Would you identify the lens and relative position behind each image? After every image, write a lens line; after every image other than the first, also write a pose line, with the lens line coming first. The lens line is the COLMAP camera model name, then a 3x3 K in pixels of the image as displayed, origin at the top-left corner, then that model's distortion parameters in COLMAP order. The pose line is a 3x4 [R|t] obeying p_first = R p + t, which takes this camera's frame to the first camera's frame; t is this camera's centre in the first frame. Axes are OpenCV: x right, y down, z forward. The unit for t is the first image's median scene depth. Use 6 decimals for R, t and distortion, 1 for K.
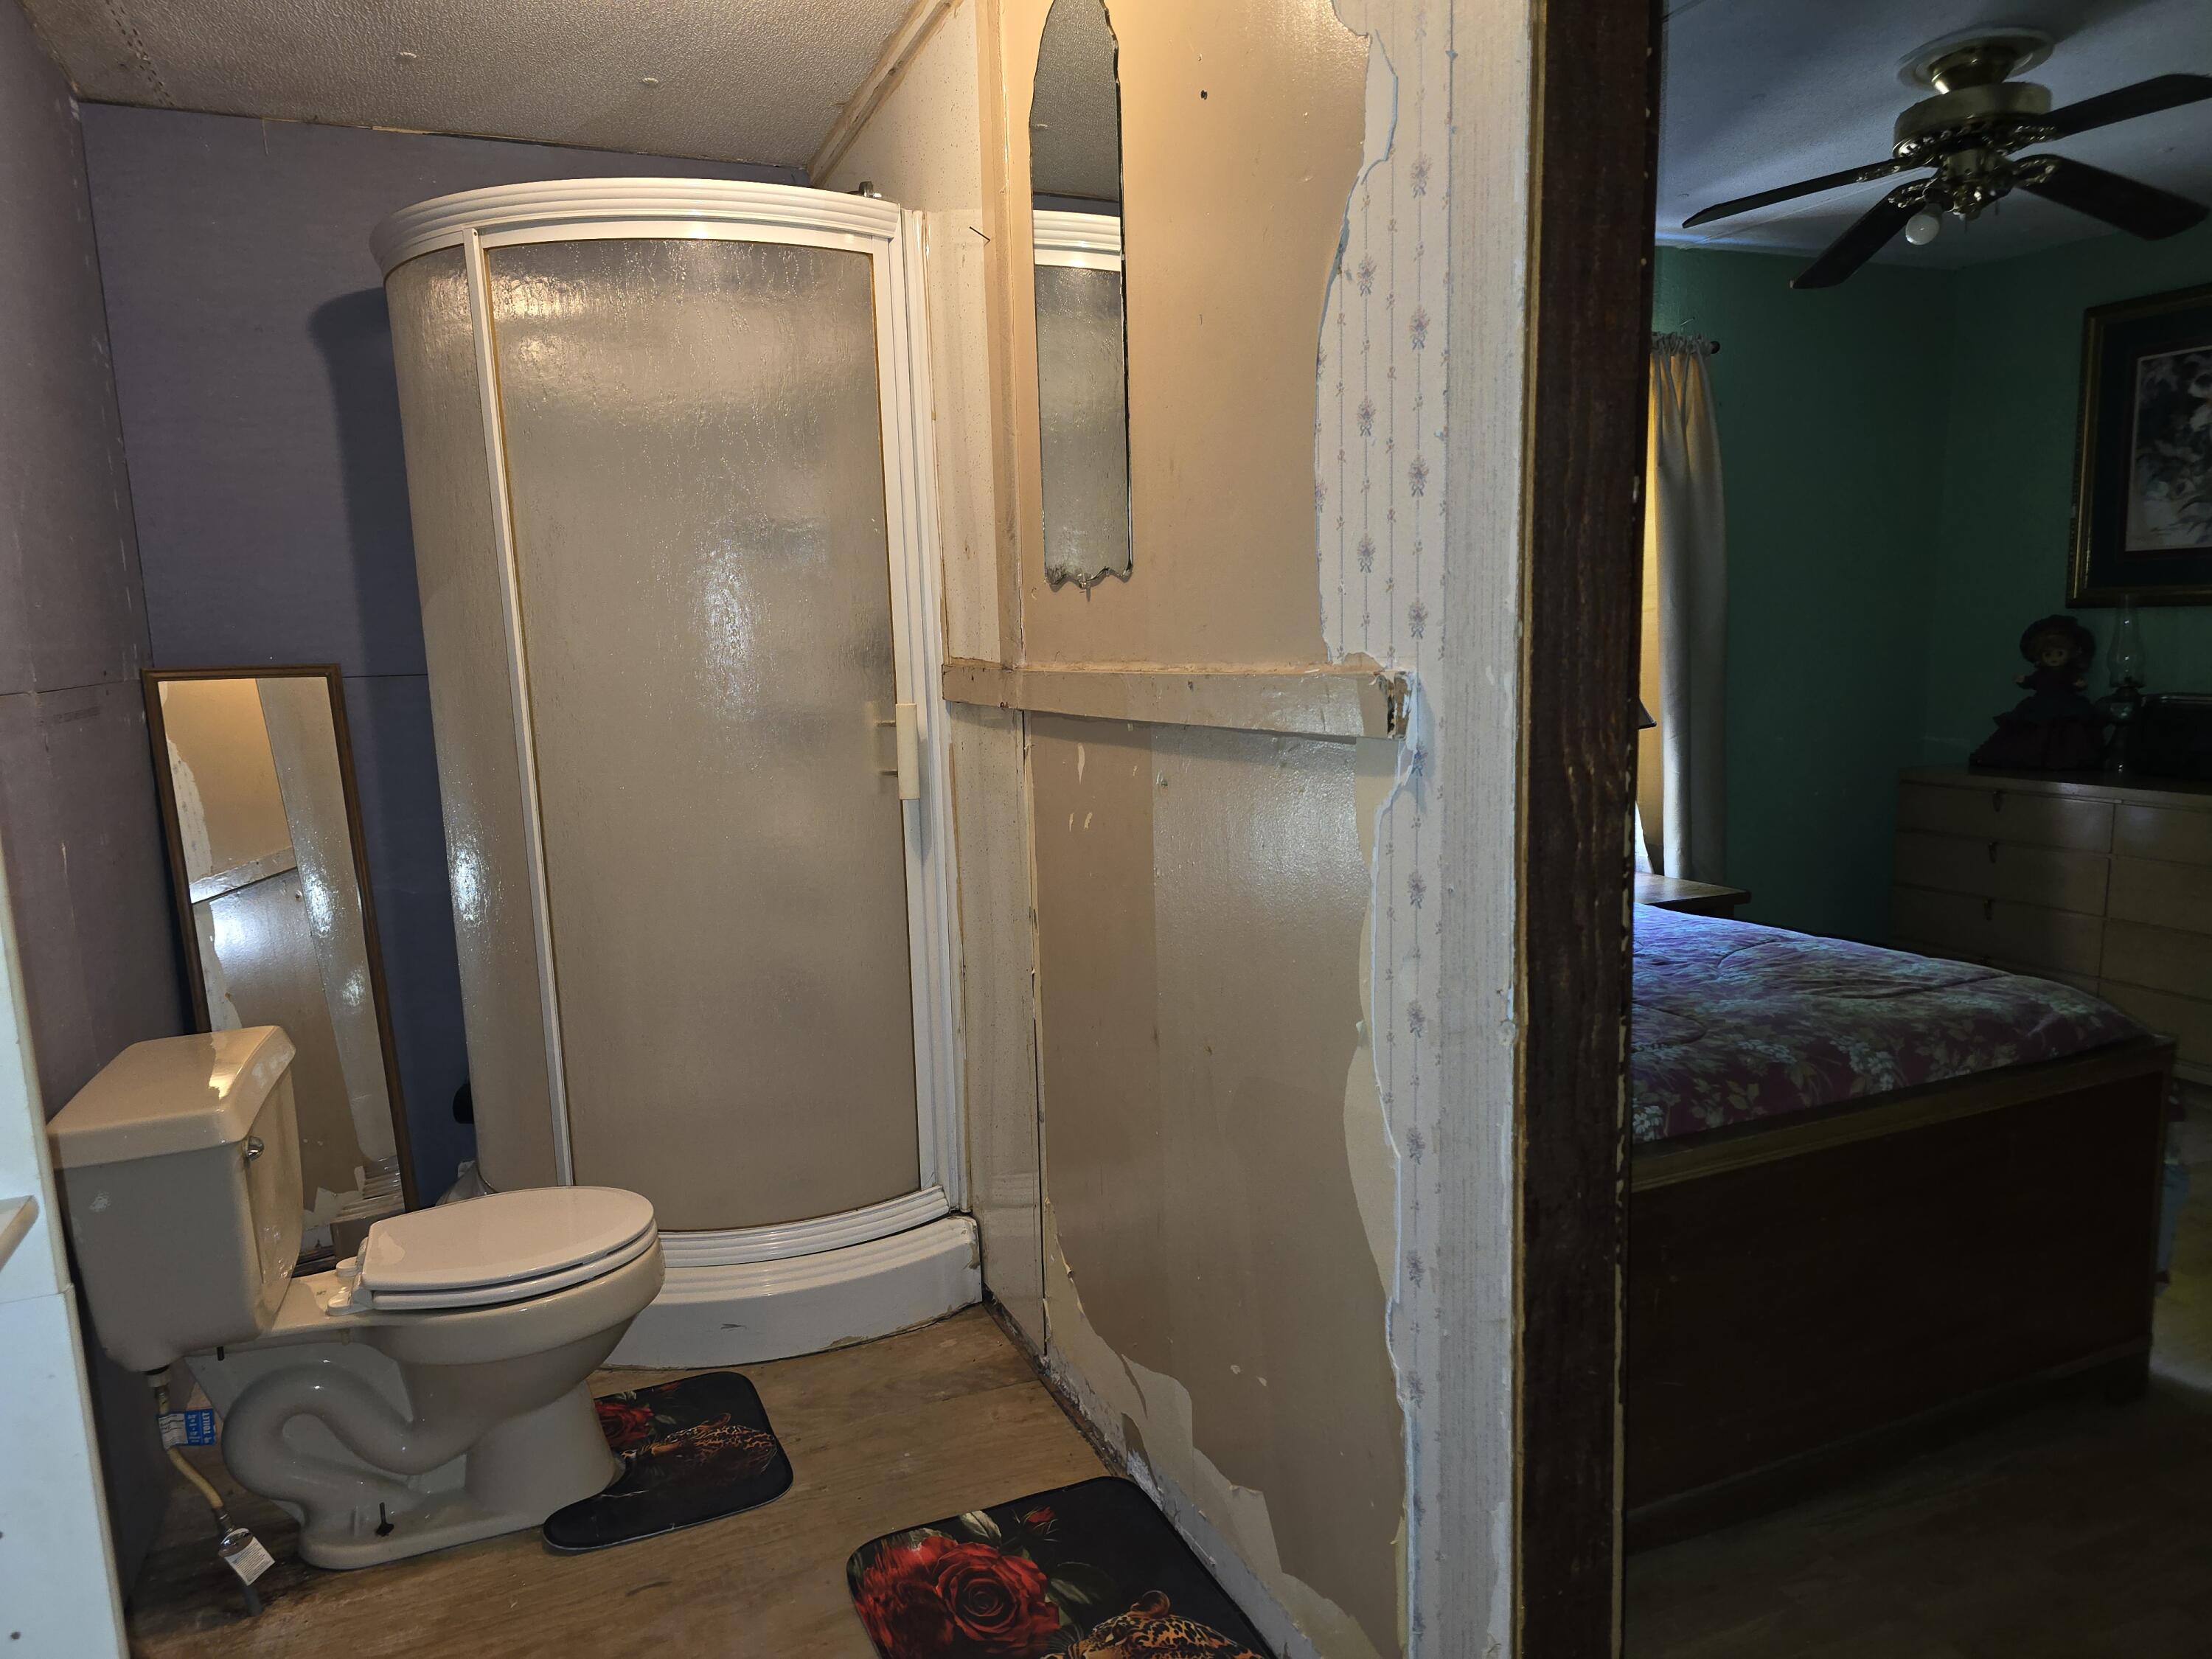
lens RADIAL K [[1473.2, 0, 1106.9], [0, 1473.2, 849.7], [0, 0, 1]] dist [-0.002748, 0.000324]
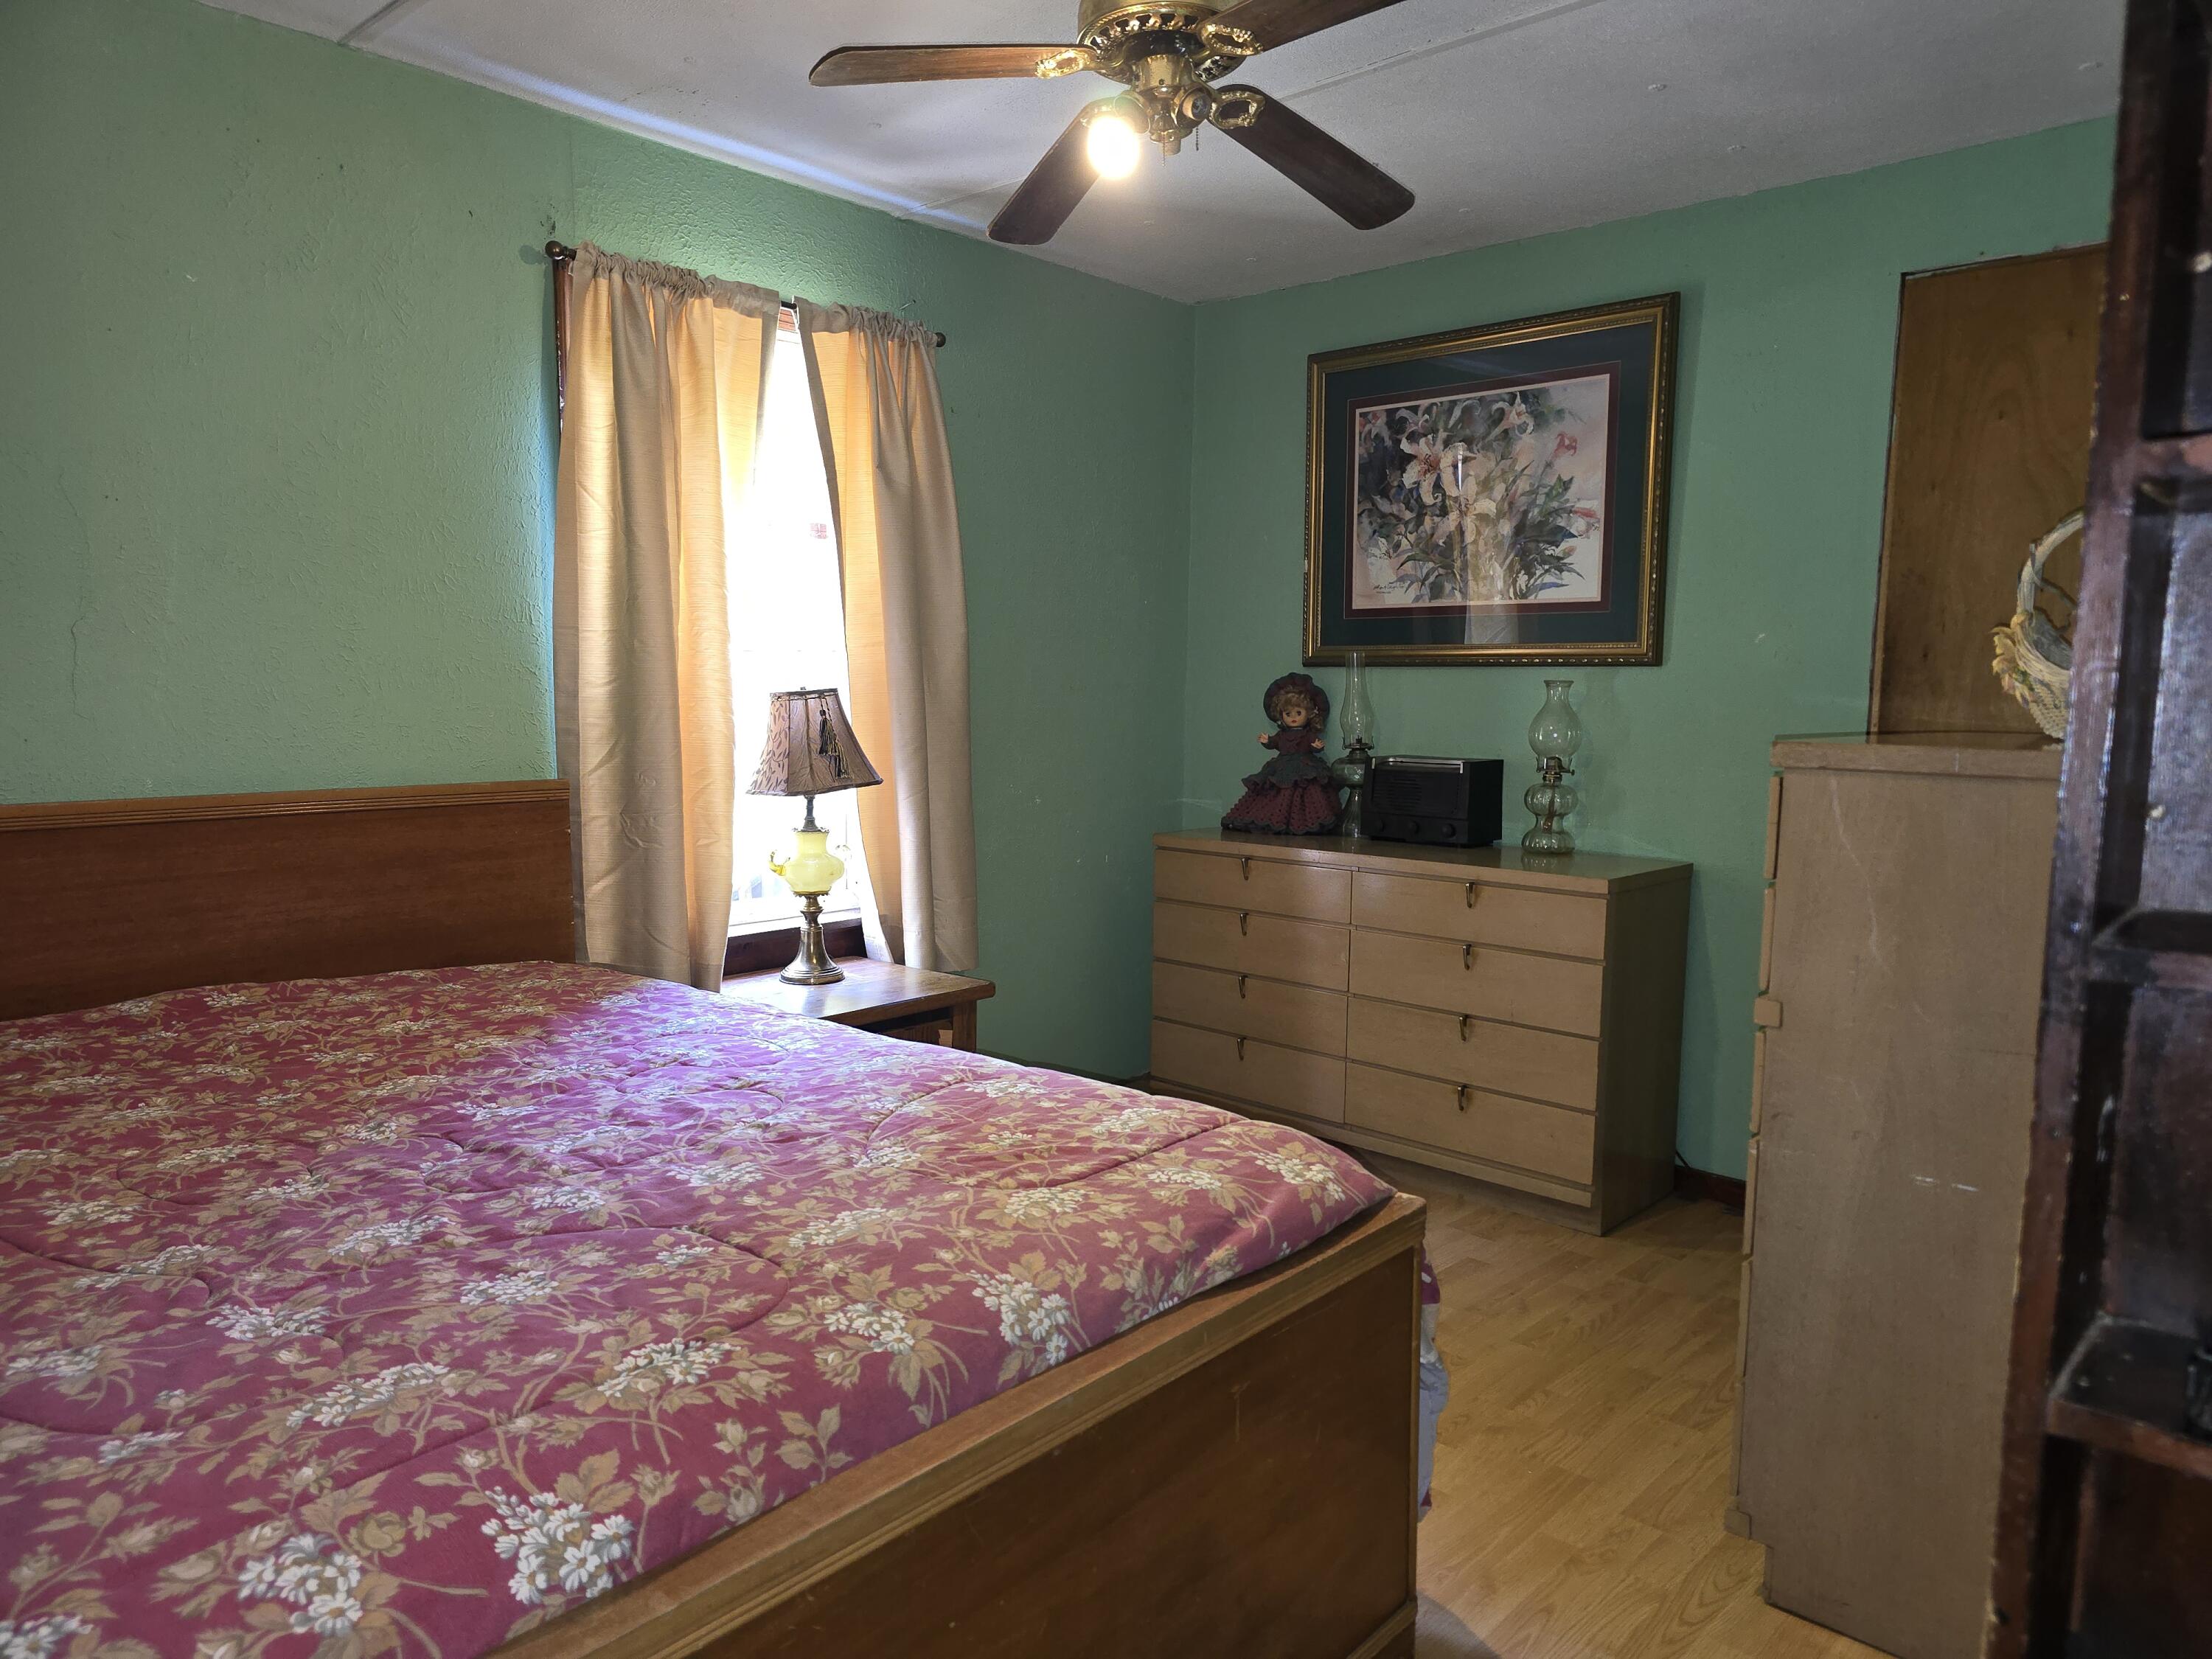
lens RADIAL K [[1460.7, 0, 1114.6], [0, 1460.7, 842.0], [0, 0, 1]] dist [0.040851, -0.029676]
pose [[0.906677, -0.012769, 0.421633, 0.236094], [0.032358, 0.998702, -0.039338, -0.027625], [-0.420583, 0.049310, 0.905913, 0.332561]]
